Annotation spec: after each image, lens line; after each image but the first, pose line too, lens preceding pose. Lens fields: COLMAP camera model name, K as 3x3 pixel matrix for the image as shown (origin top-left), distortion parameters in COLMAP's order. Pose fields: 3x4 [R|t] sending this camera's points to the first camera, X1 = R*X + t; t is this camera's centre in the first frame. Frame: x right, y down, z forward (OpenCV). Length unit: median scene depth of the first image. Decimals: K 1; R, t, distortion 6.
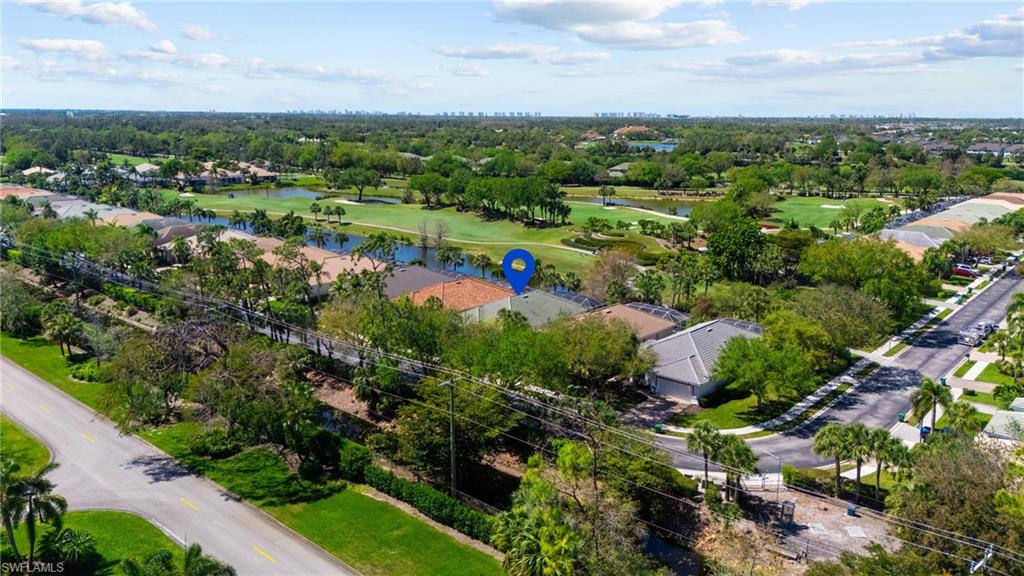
lens RADIAL K [[765.2, 0, 511.5], [0, 765.2, 287.7], [0, 0, 1]] dist [0.042040, -0.007785]
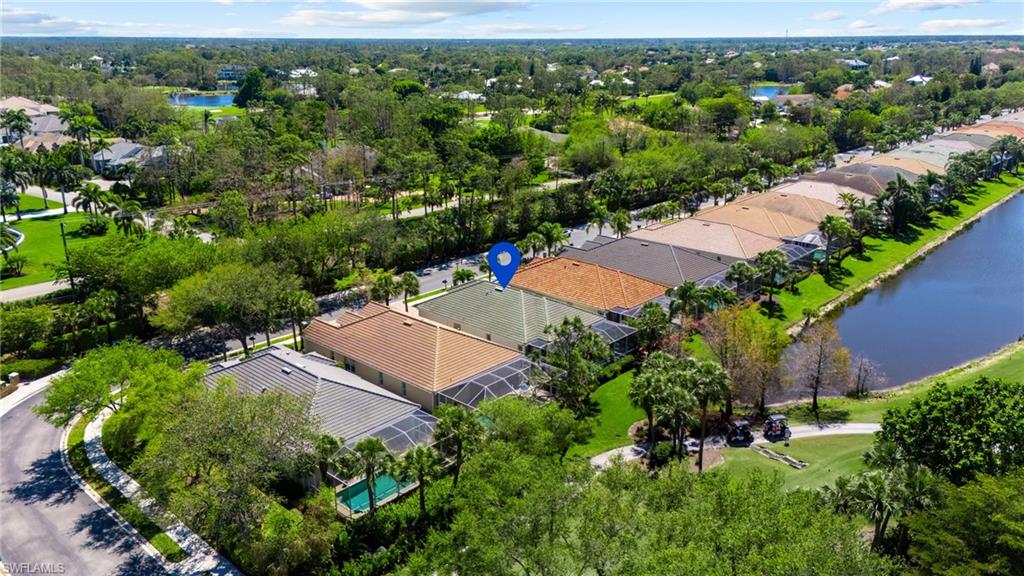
lens RADIAL K [[765.2, 0, 511.6], [0, 765.2, 288.5], [0, 0, 1]] dist [0.042040, -0.007785]
pose [[-0.002636, 0.316093, -0.948724, 0.974802], [-0.248319, 0.918805, 0.306815, -0.298706], [0.968675, 0.236395, 0.076070, 1.247260]]
